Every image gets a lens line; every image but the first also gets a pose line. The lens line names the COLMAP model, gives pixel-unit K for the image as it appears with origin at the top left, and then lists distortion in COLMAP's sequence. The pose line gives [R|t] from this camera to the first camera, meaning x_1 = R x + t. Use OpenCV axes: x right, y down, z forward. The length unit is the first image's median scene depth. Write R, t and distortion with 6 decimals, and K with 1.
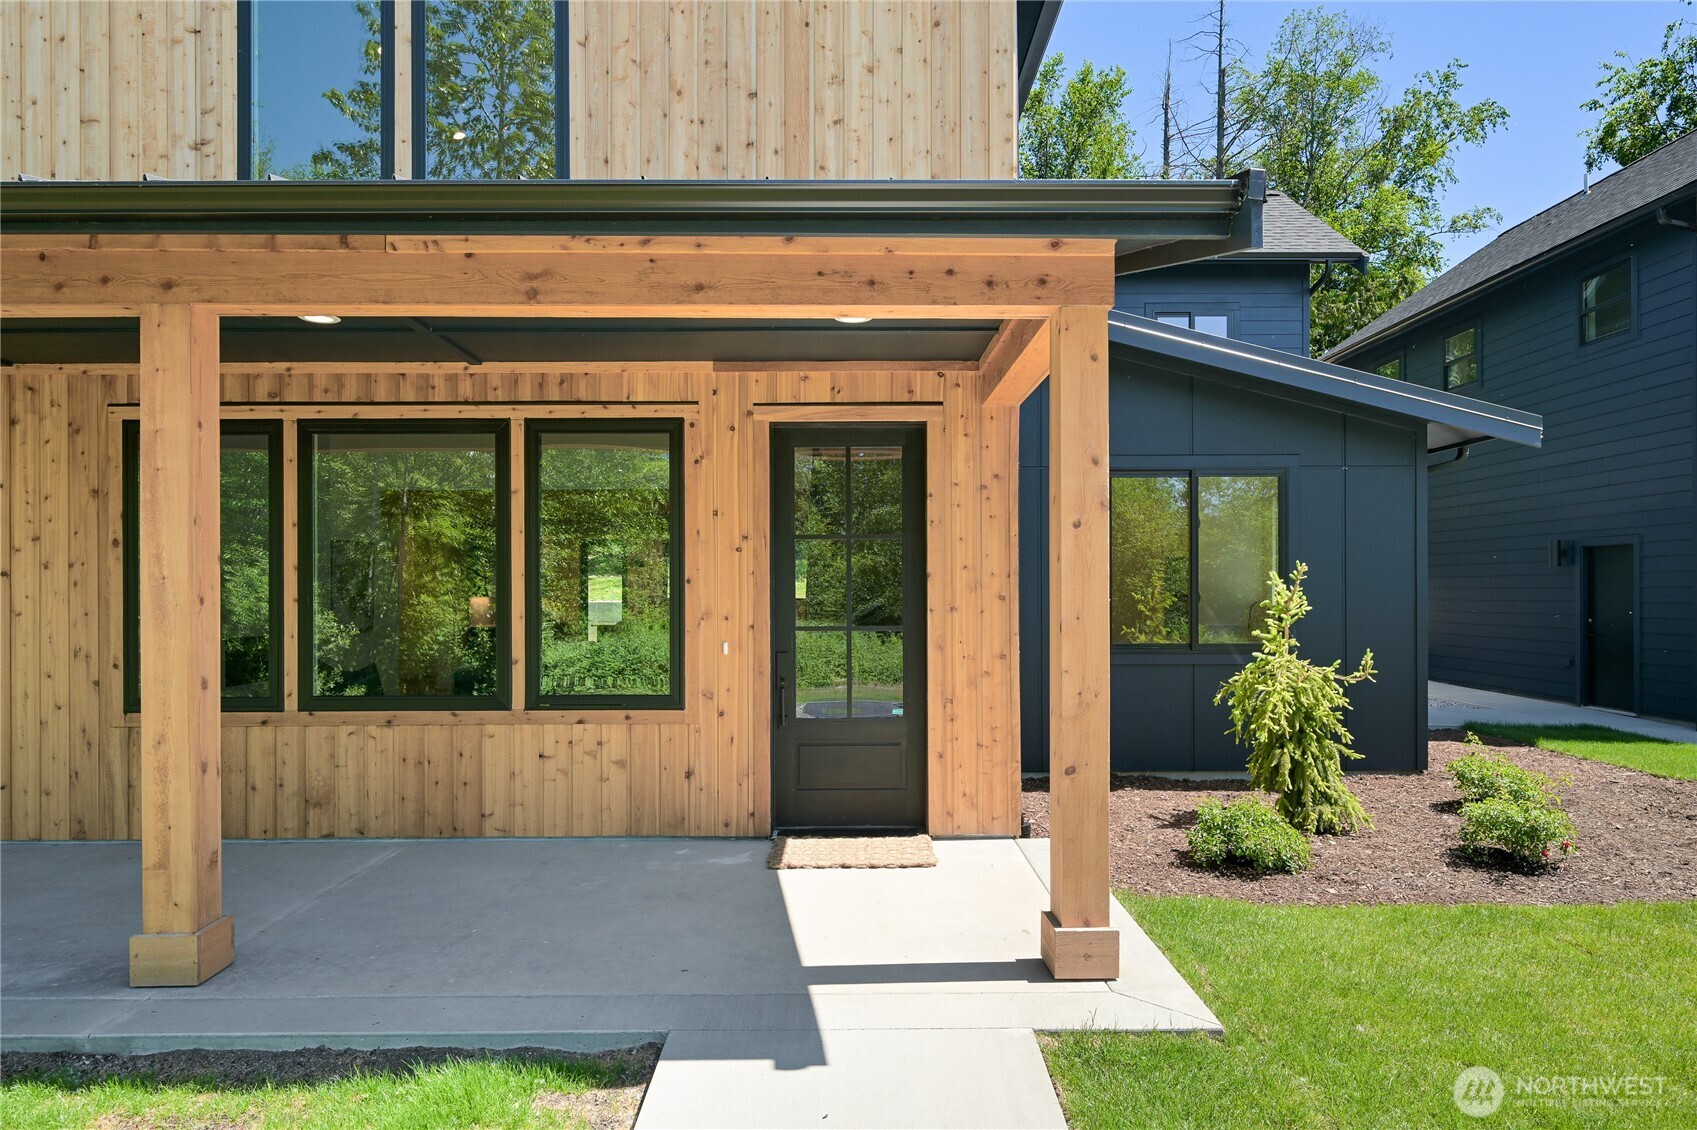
lens RADIAL K [[1026.9, 0, 885.6], [0, 1026.9, 574.0], [0, 0, 1]] dist [-0.000132, -0.004275]
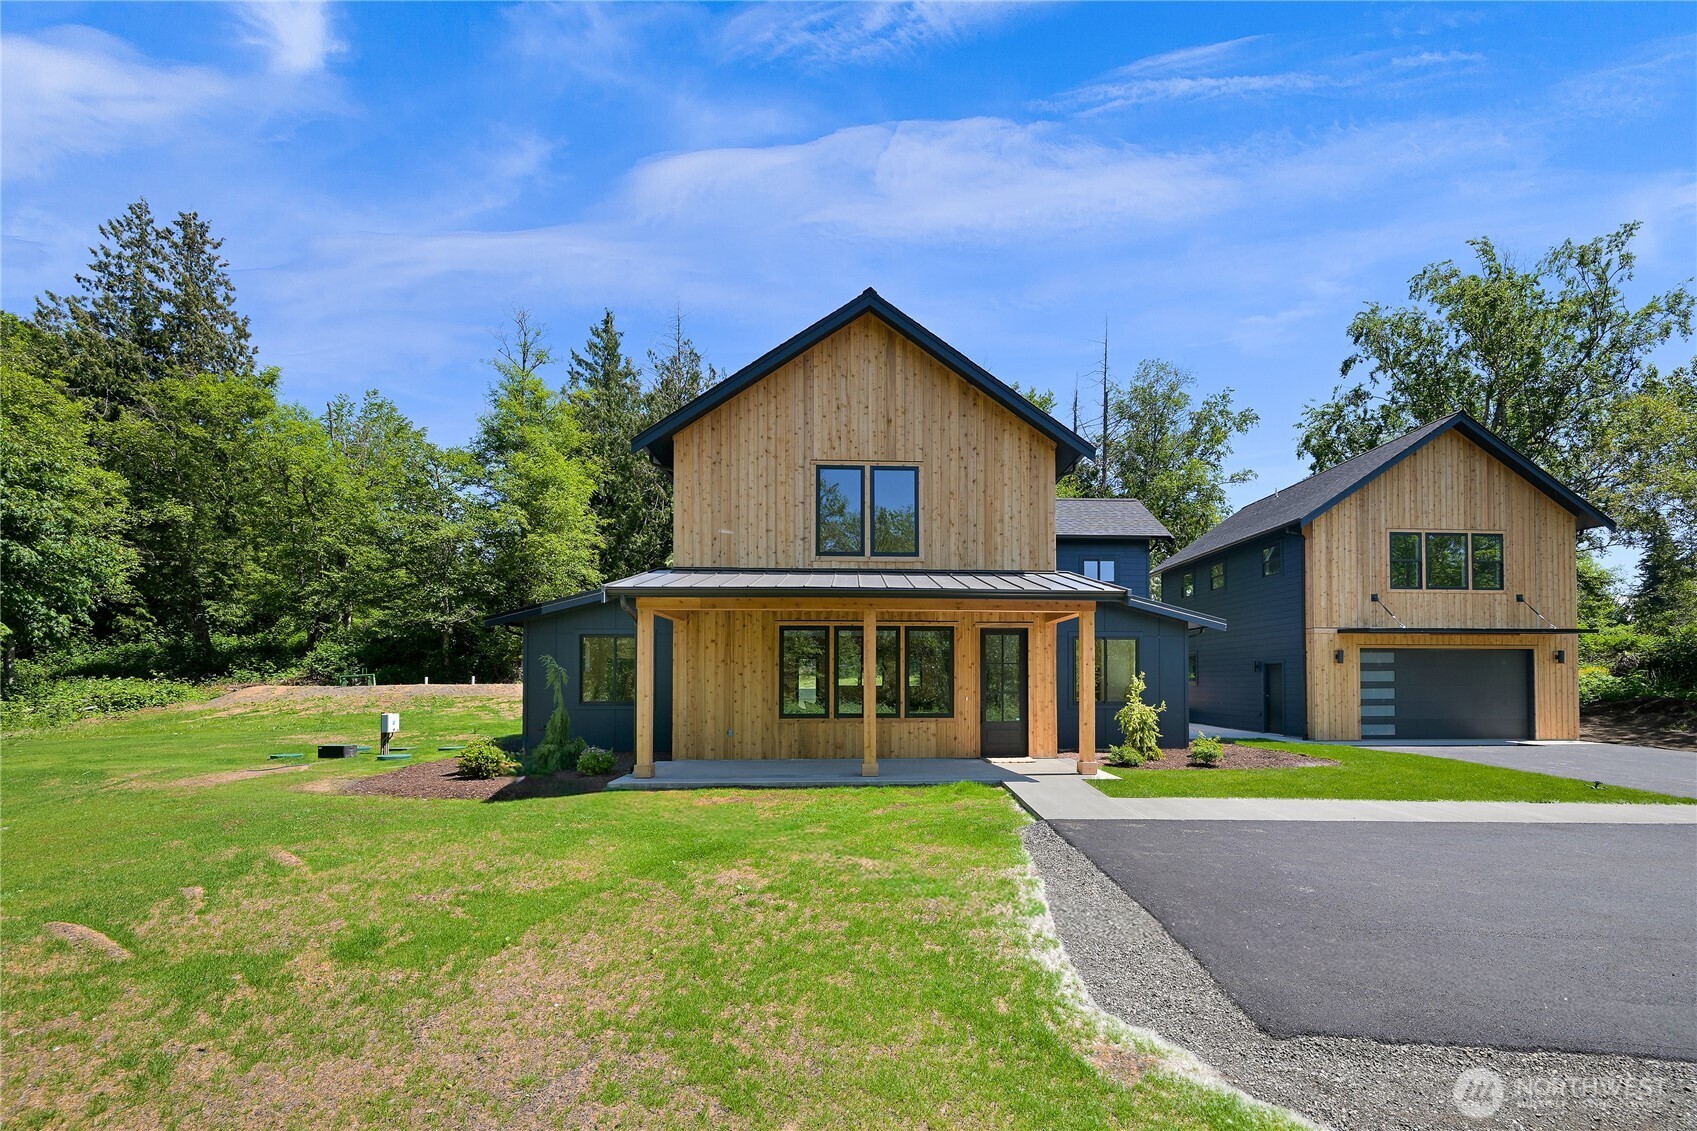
lens RADIAL K [[660.8, 0, 948.3], [0, 660.8, 653.8], [0, 0, 1]] dist [-0.003601, -0.001456]
pose [[0.996213, 0.008264, 0.086554, -0.350321], [-0.005832, 0.999582, -0.028315, -0.007839], [-0.086752, 0.027703, 0.995845, -0.930492]]
